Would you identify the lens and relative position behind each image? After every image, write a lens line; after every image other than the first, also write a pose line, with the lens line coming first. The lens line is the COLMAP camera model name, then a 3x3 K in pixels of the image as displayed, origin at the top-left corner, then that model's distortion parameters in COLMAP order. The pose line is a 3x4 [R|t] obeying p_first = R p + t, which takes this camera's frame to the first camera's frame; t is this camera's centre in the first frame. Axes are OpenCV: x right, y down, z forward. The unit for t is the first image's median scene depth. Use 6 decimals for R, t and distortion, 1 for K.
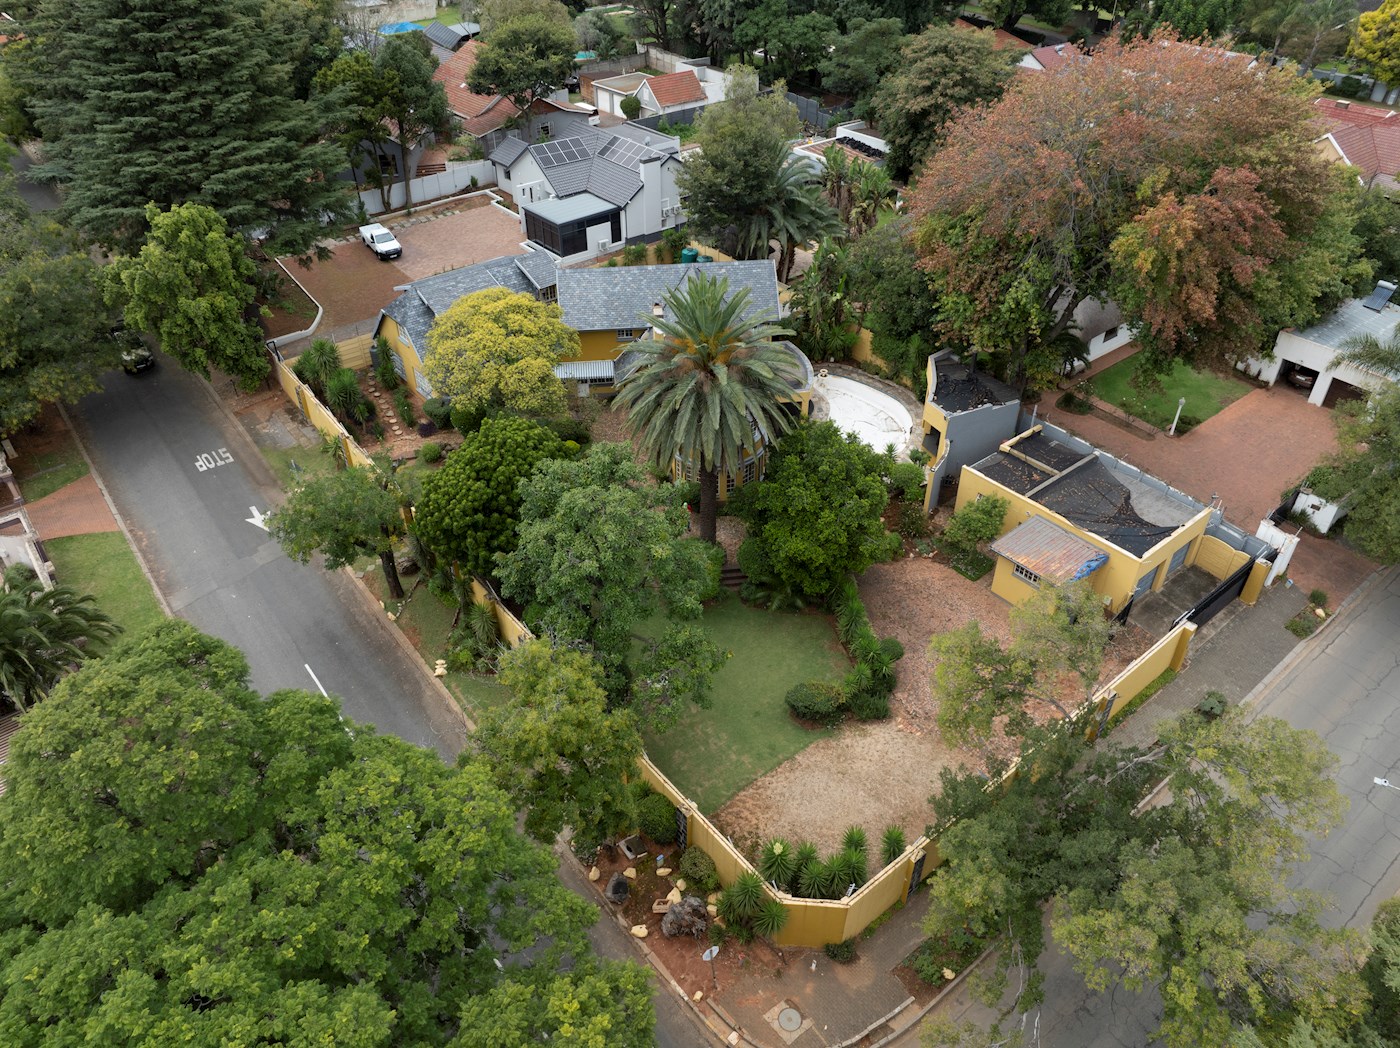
lens RADIAL K [[986.4, 0, 698.5], [0, 986.4, 523.0], [0, 0, 1]] dist [-0.060663, 0.031464]
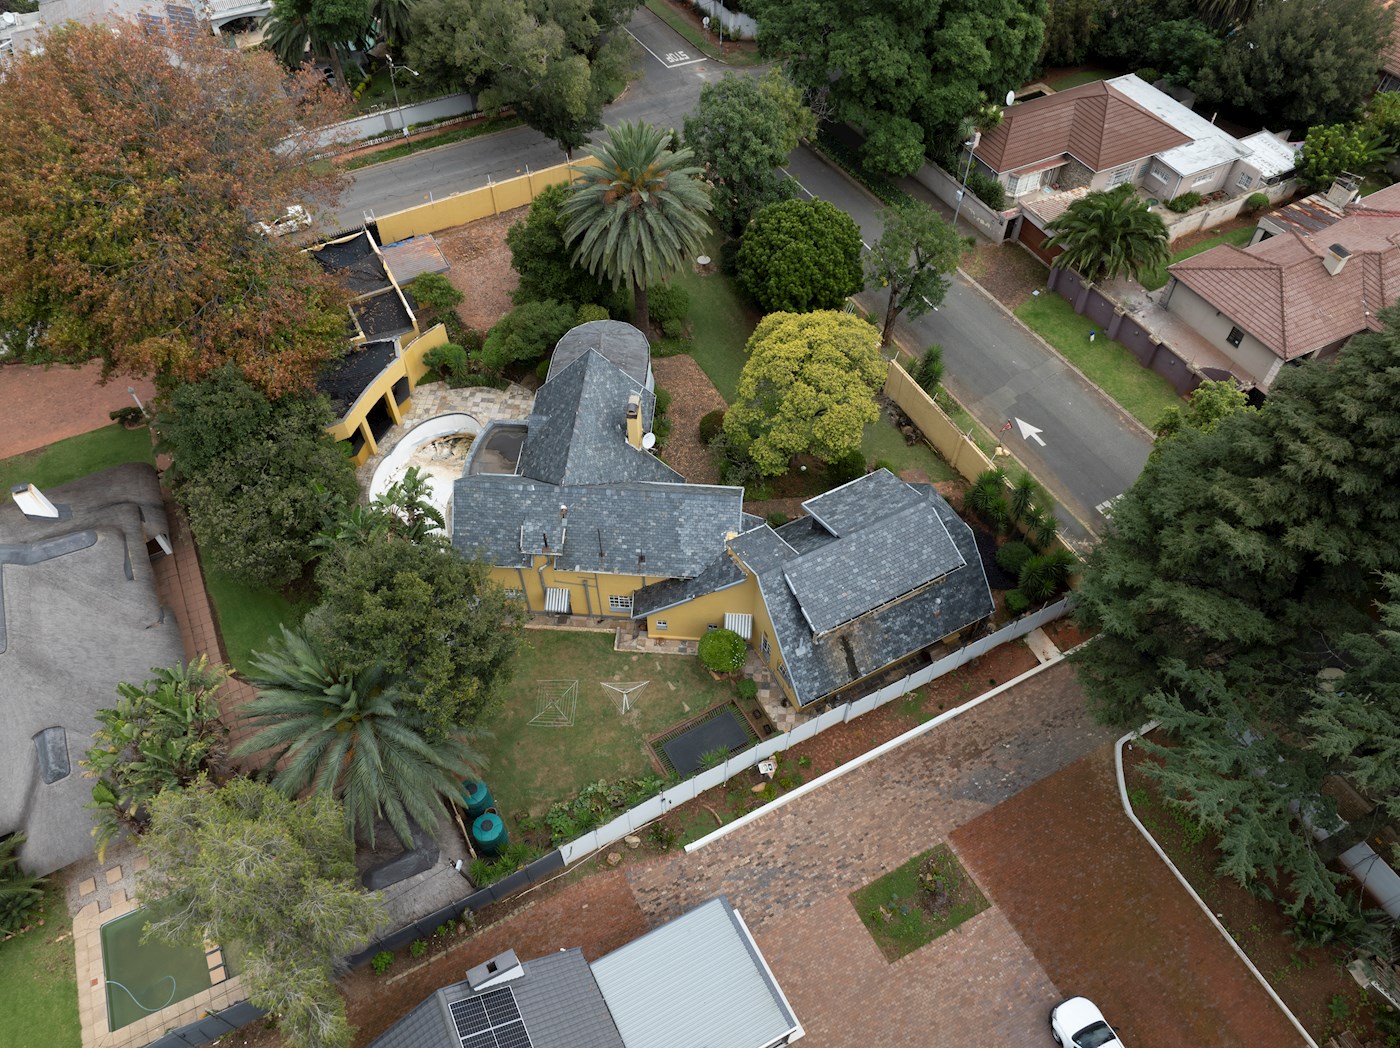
lens RADIAL K [[986.4, 0, 693.3], [0, 986.4, 524.4], [0, 0, 1]] dist [-0.060663, 0.031464]
pose [[-0.981053, -0.146899, 0.126315, -0.201157], [0.124389, 0.022264, 0.991984, -0.981463], [-0.148534, 0.988901, -0.003569, 1.003014]]
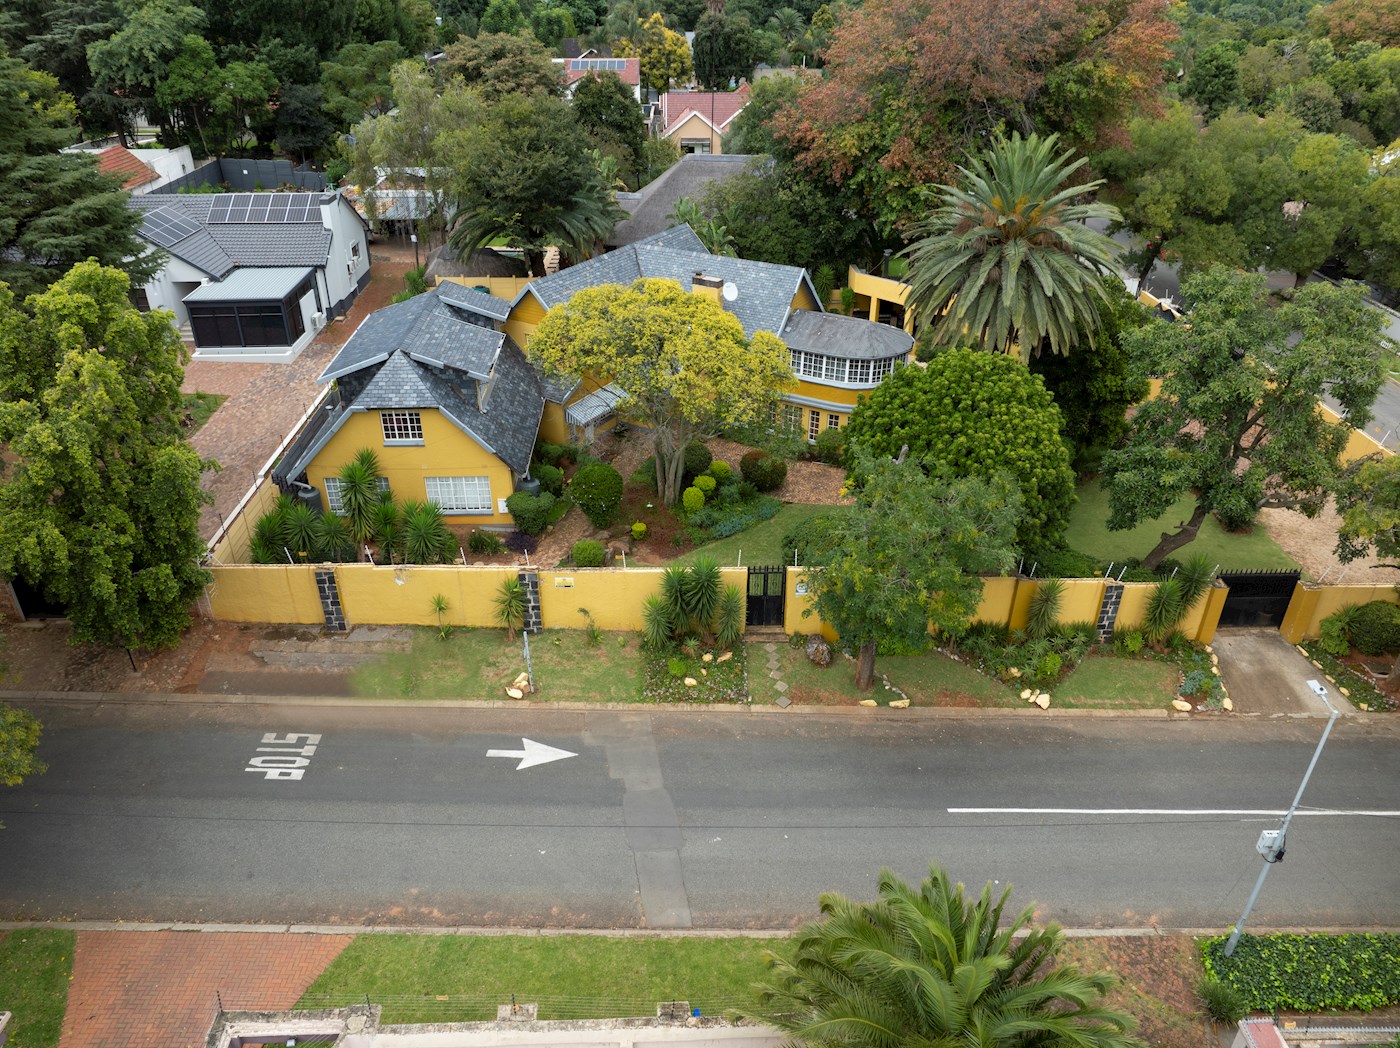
lens RADIAL K [[986.4, 0, 696.7], [0, 986.4, 524.0], [0, 0, 1]] dist [-0.060663, 0.031464]
pose [[0.602687, -0.394624, 0.693570, -0.622809], [0.475503, 0.875598, 0.084999, -0.102963], [-0.640831, 0.278567, 0.715357, 0.444175]]
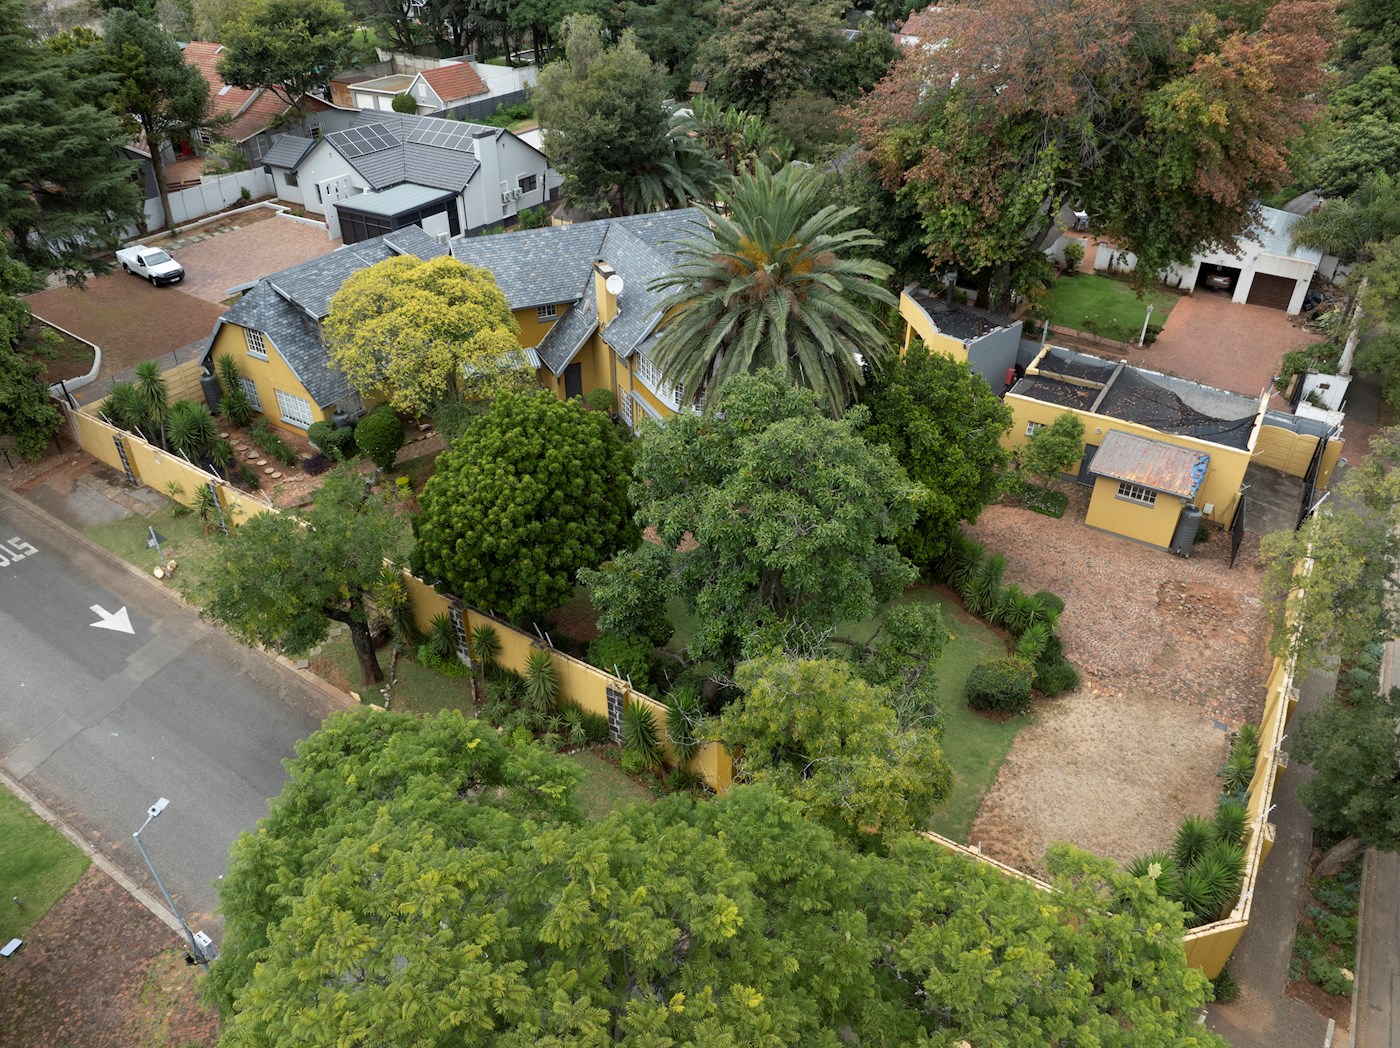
lens RADIAL K [[986.4, 0, 699.6], [0, 986.4, 524.4], [0, 0, 1]] dist [-0.060663, 0.031464]
pose [[0.946845, -0.175758, 0.269432, -0.200489], [0.189685, 0.981492, -0.026340, 0.022174], [-0.259816, 0.076047, 0.962659, 0.207307]]
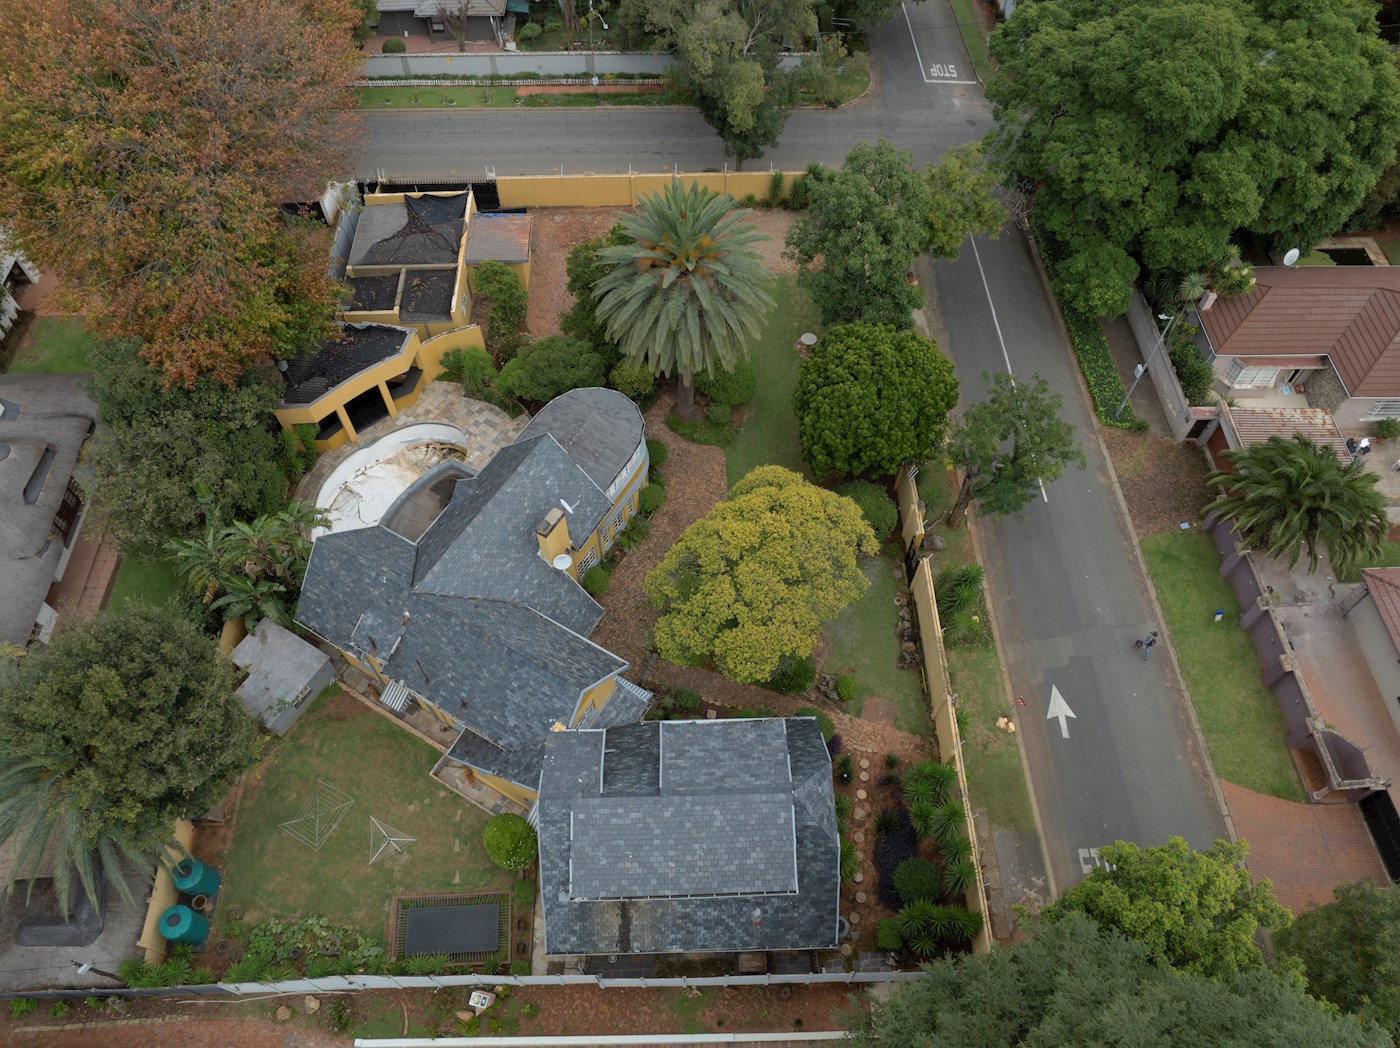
lens RADIAL K [[986.4, 0, 698.5], [0, 986.4, 523.6], [0, 0, 1]] dist [-0.060663, 0.031464]
pose [[-0.795064, -0.506203, 0.334113, -0.345856], [0.366661, 0.037672, 0.929592, -0.787120], [-0.483148, 0.861591, 0.155653, 0.758752]]
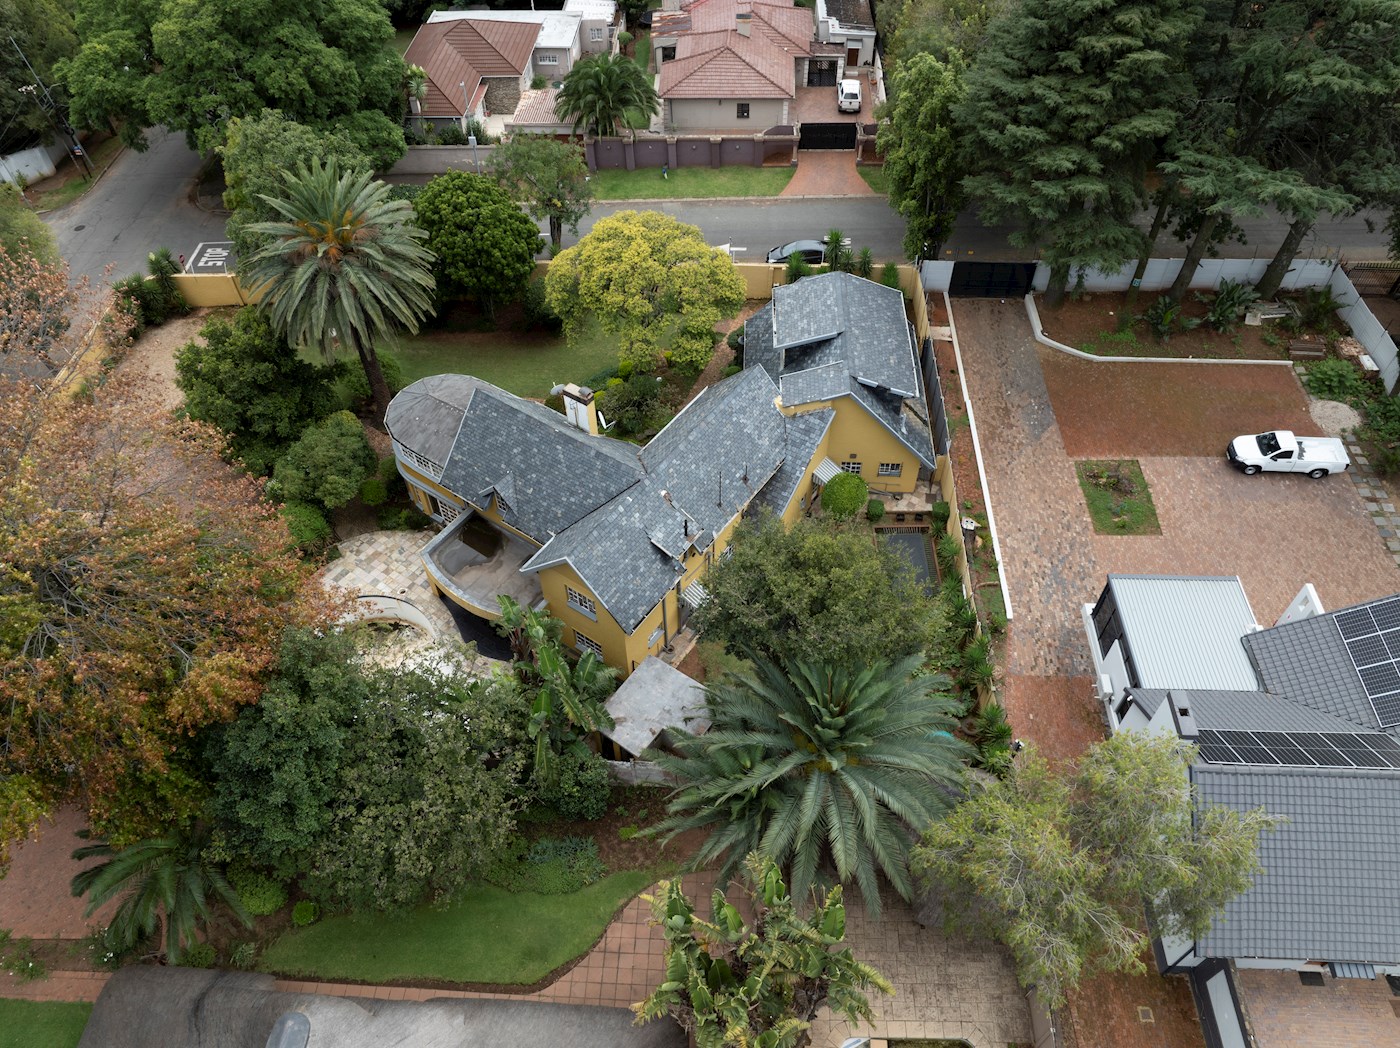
lens RADIAL K [[986.4, 0, 694.9], [0, 986.4, 529.5], [0, 0, 1]] dist [-0.060663, 0.031464]
pose [[-0.661574, 0.575276, -0.481017, 0.301744], [-0.441309, 0.219929, 0.869987, -0.824005], [0.606272, 0.787838, 0.108375, 0.963490]]
